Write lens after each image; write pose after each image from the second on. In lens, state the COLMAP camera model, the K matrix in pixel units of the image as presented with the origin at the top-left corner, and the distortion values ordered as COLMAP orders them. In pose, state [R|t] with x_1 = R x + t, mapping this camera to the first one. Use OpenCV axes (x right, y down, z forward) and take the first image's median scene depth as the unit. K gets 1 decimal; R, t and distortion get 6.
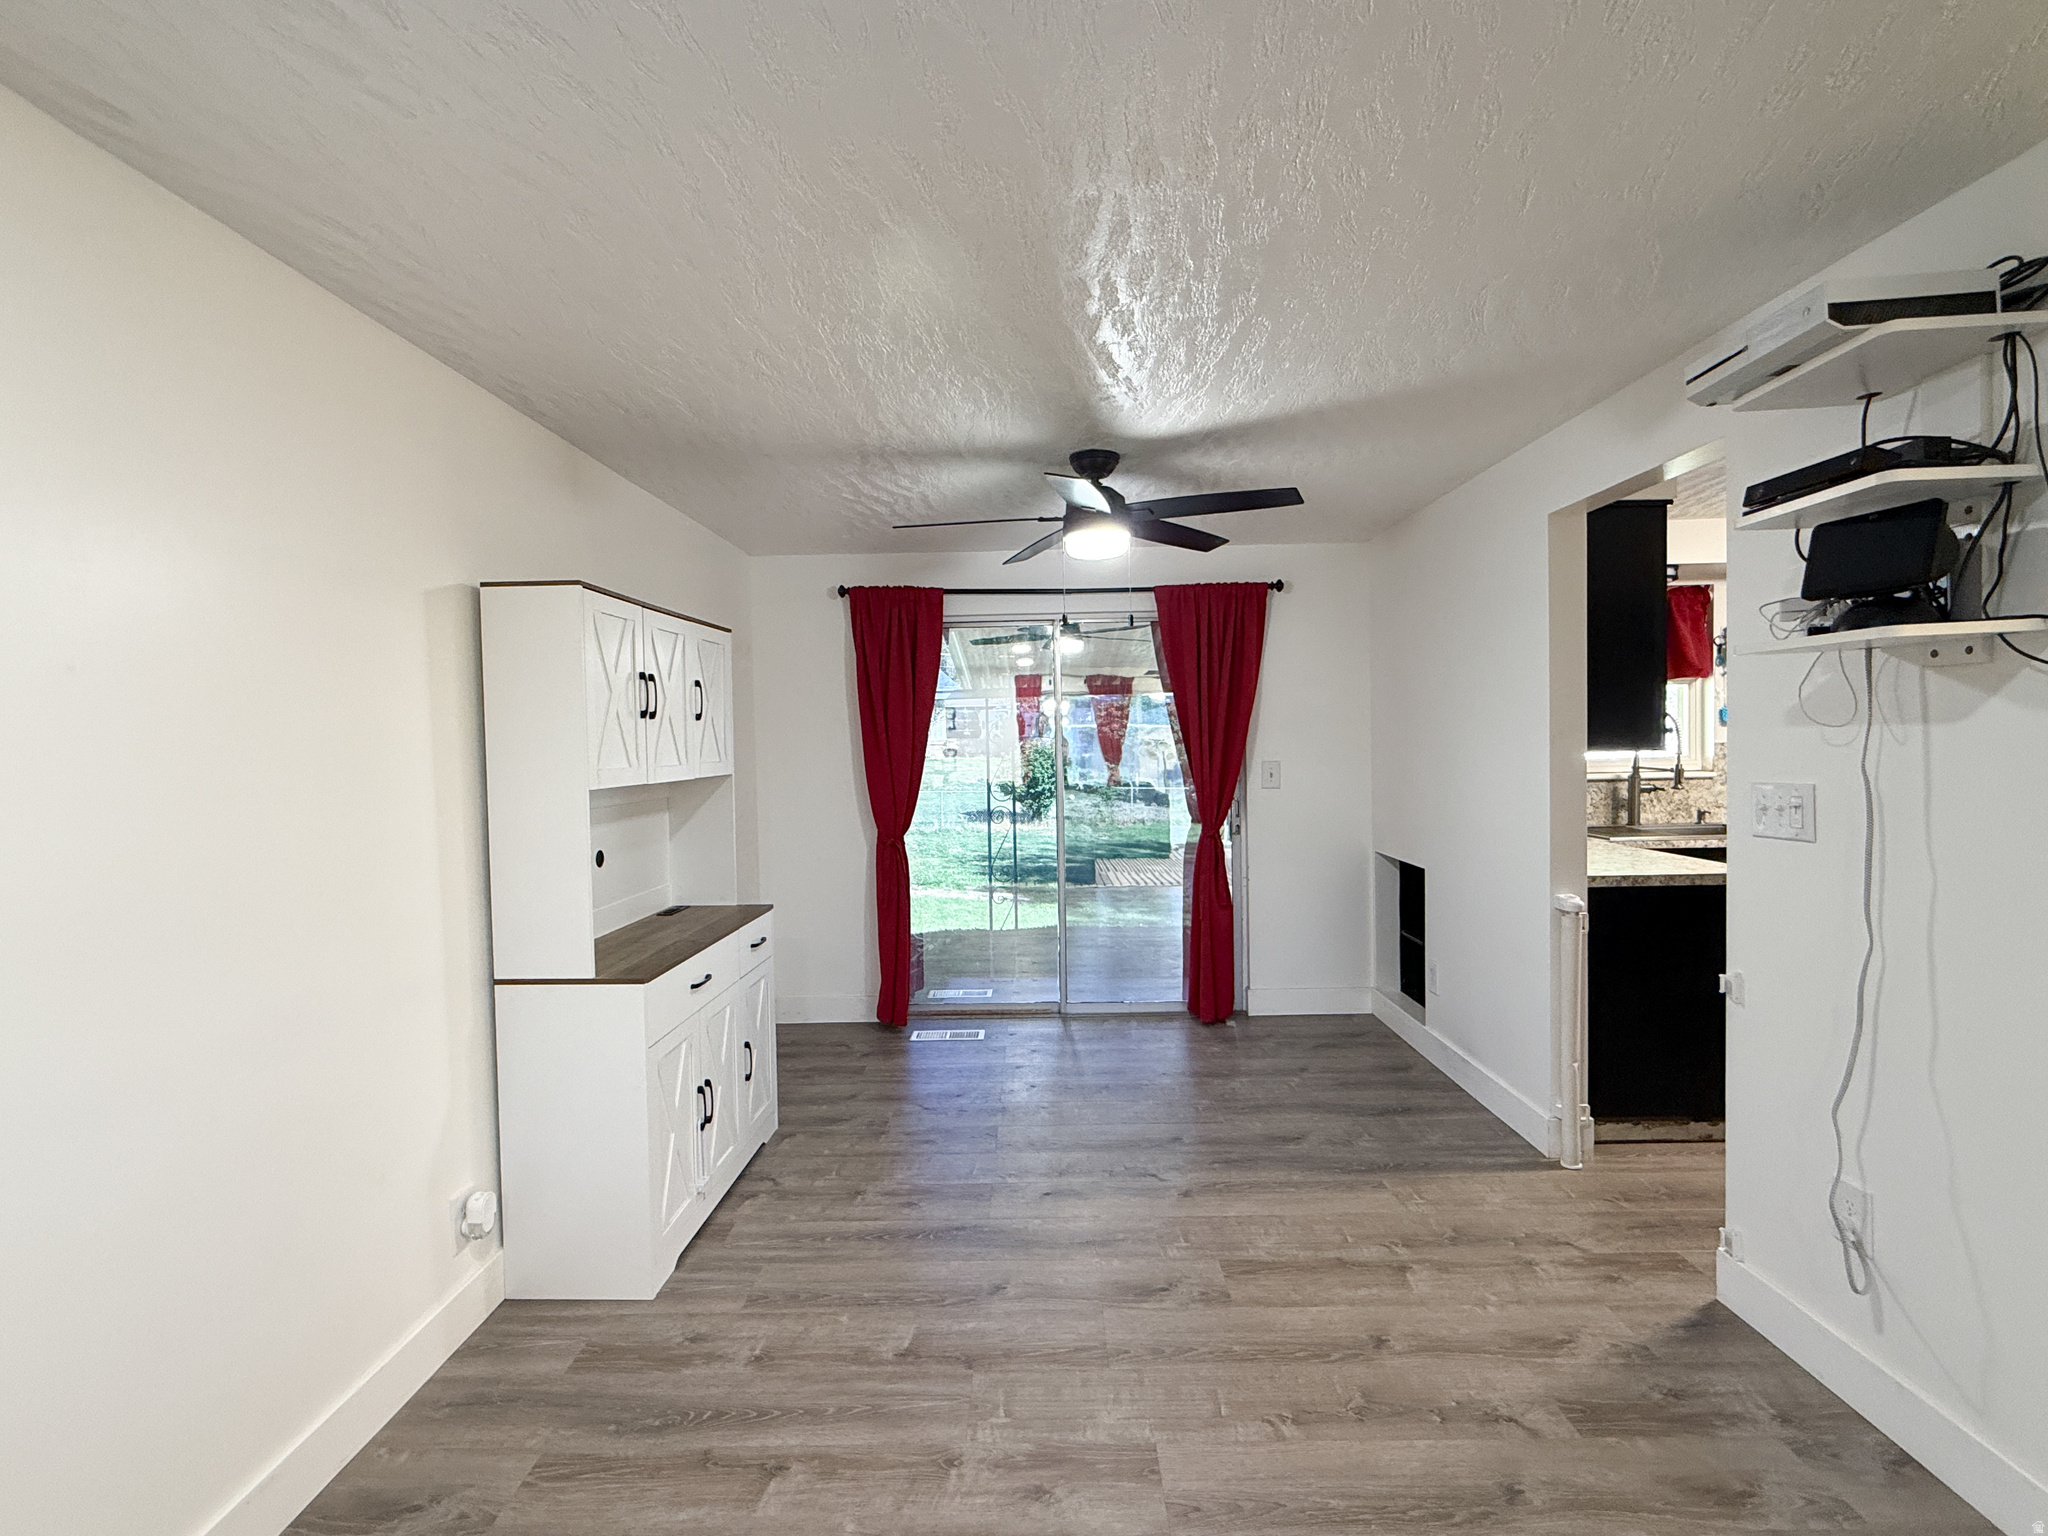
lens RADIAL K [[951.4, 0, 1026.4], [0, 951.4, 769.6], [0, 0, 1]] dist [-0.000944, 0.000496]
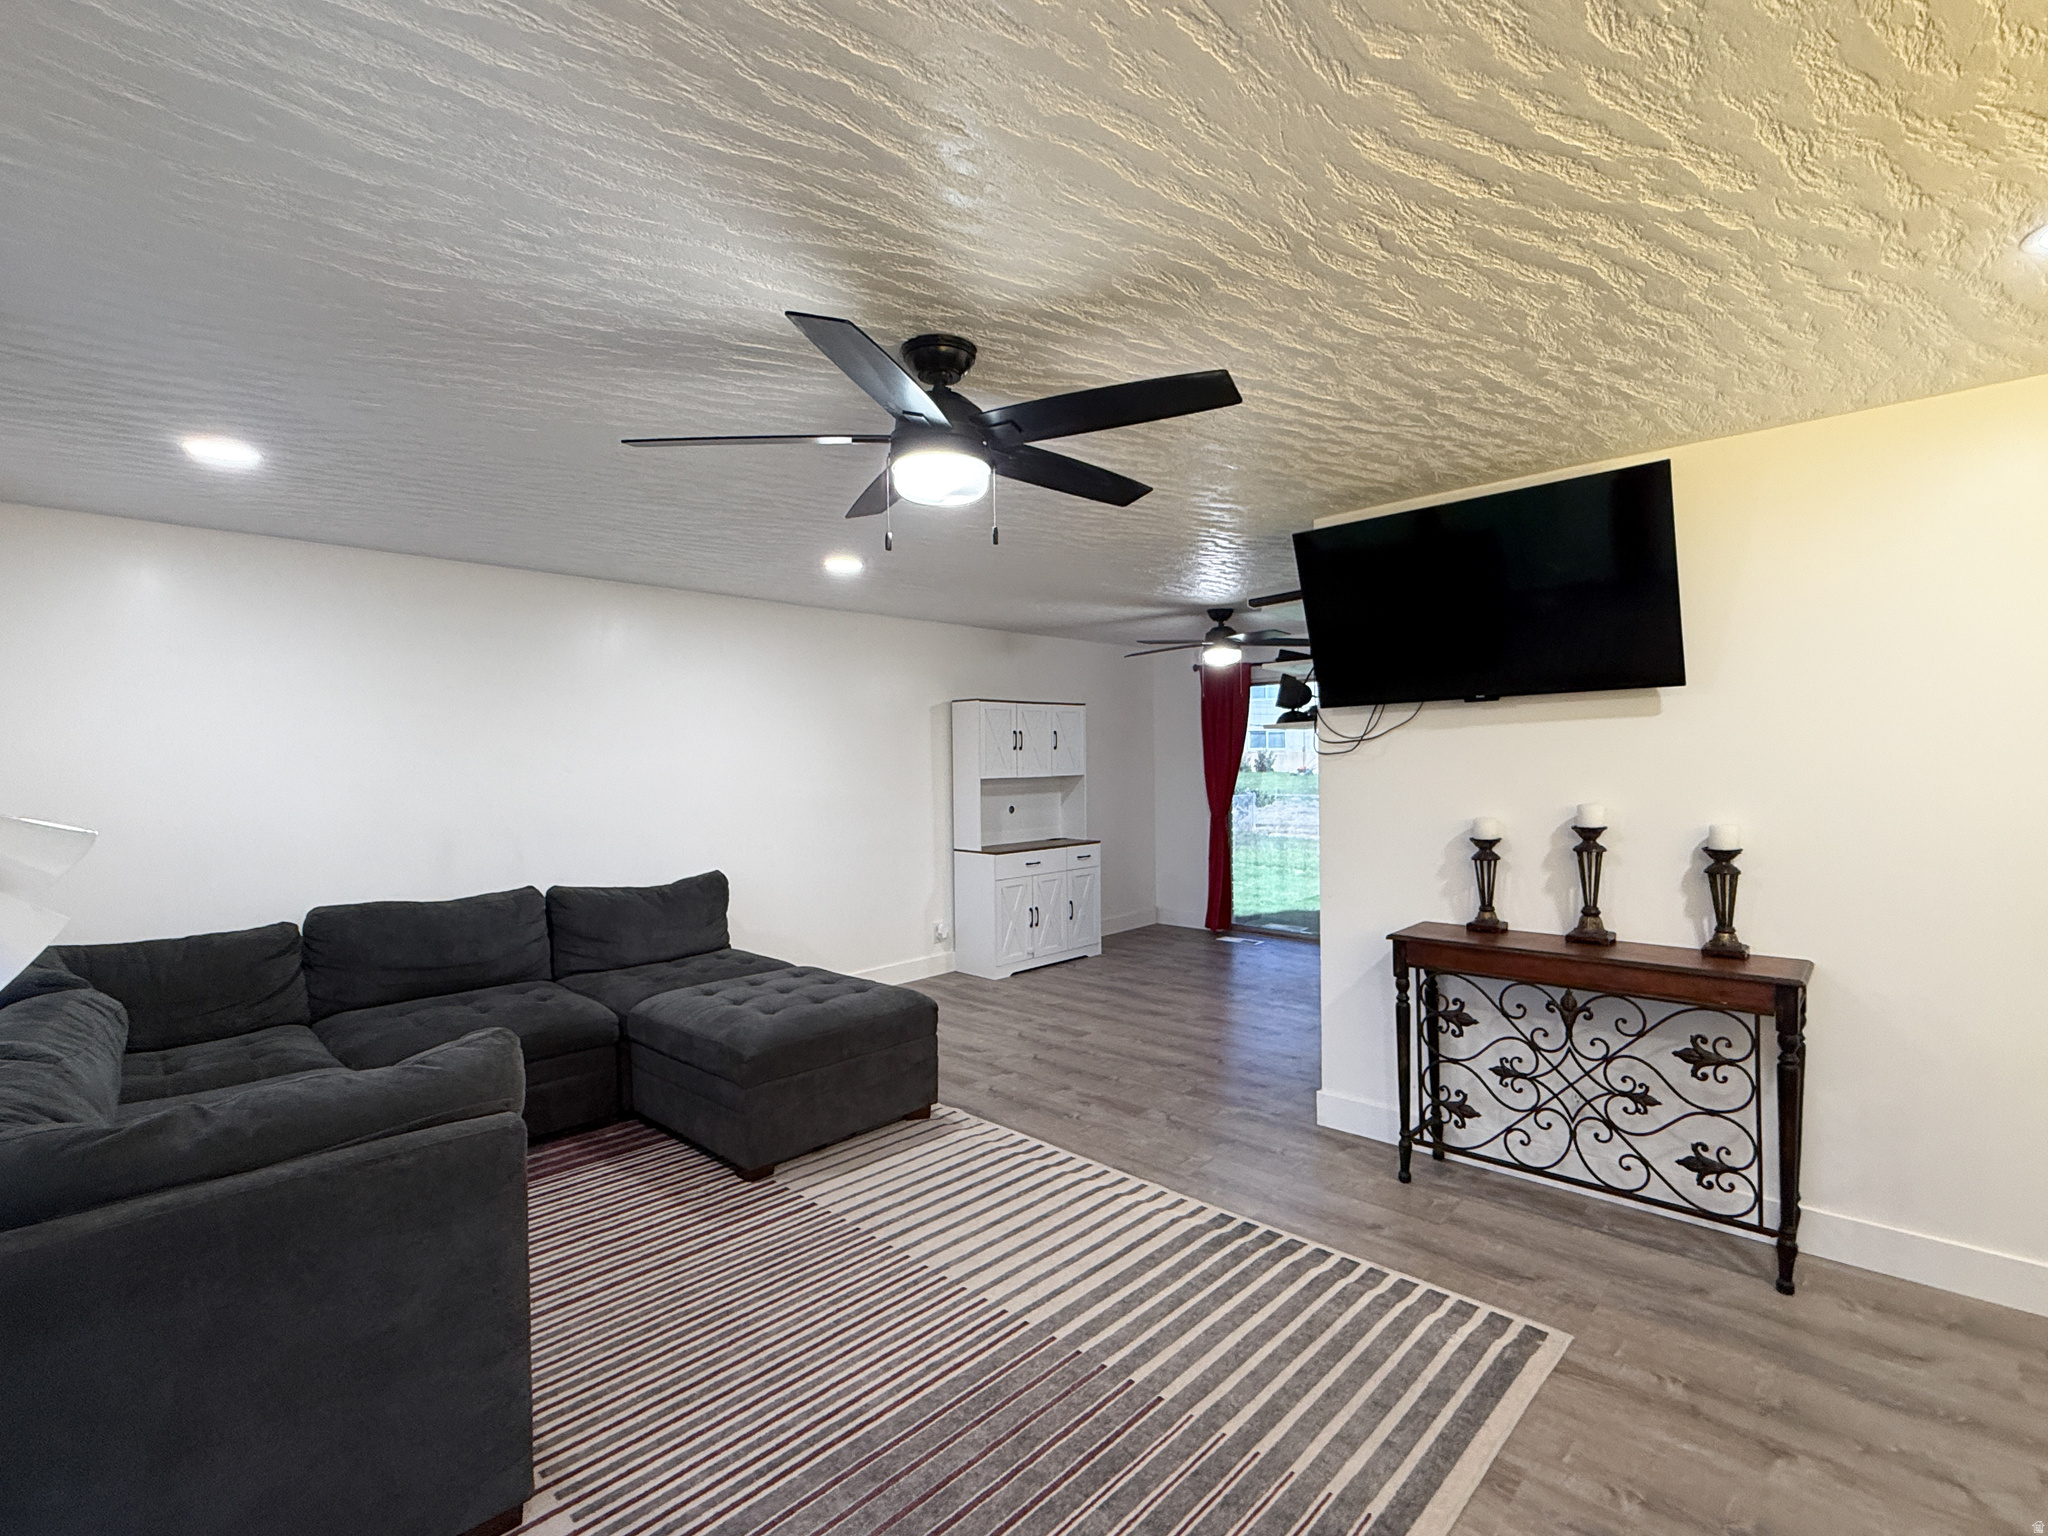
lens RADIAL K [[951.4, 0, 1021.7], [0, 951.4, 768.4], [0, 0, 1]] dist [-0.000944, 0.000496]
pose [[0.737101, 0.016731, -0.675575, 1.269350], [-0.022304, 0.999751, 0.000425, -0.009650], [0.675414, 0.014755, 0.737291, -0.773609]]
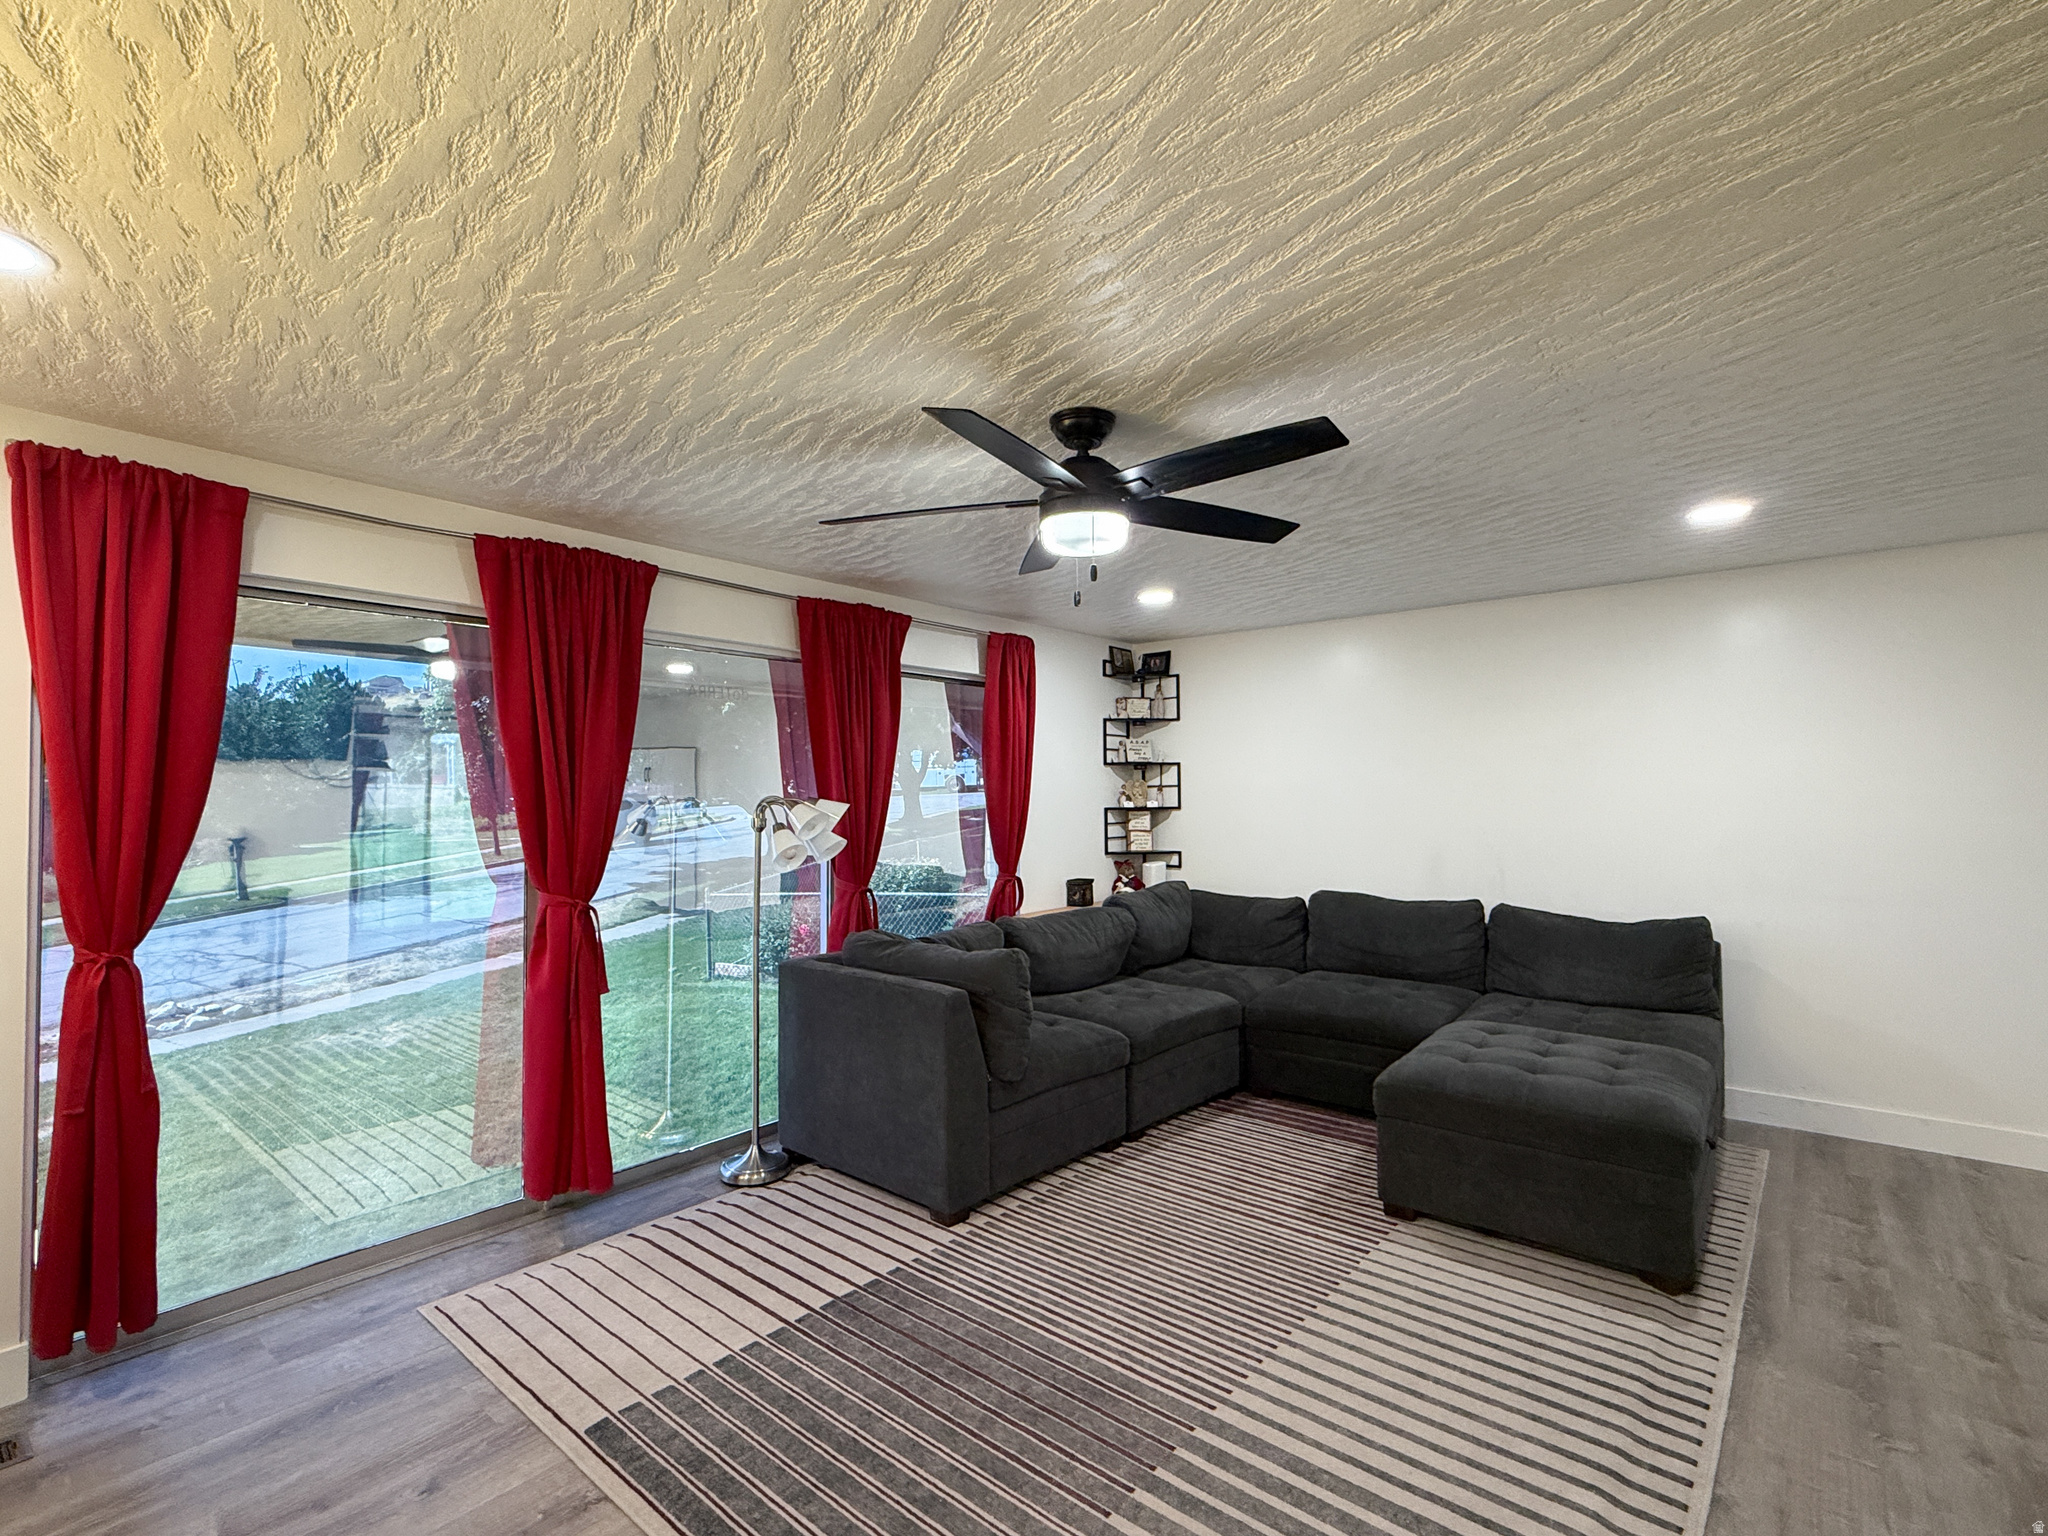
lens RADIAL K [[951.4, 0, 1029.8], [0, 951.4, 769.7], [0, 0, 1]] dist [-0.000944, 0.000496]
pose [[-0.627897, 0.005773, -0.778275, 1.404913], [-0.002729, 0.999950, 0.009619, -0.039050], [0.778291, 0.008164, -0.627850, 0.302553]]
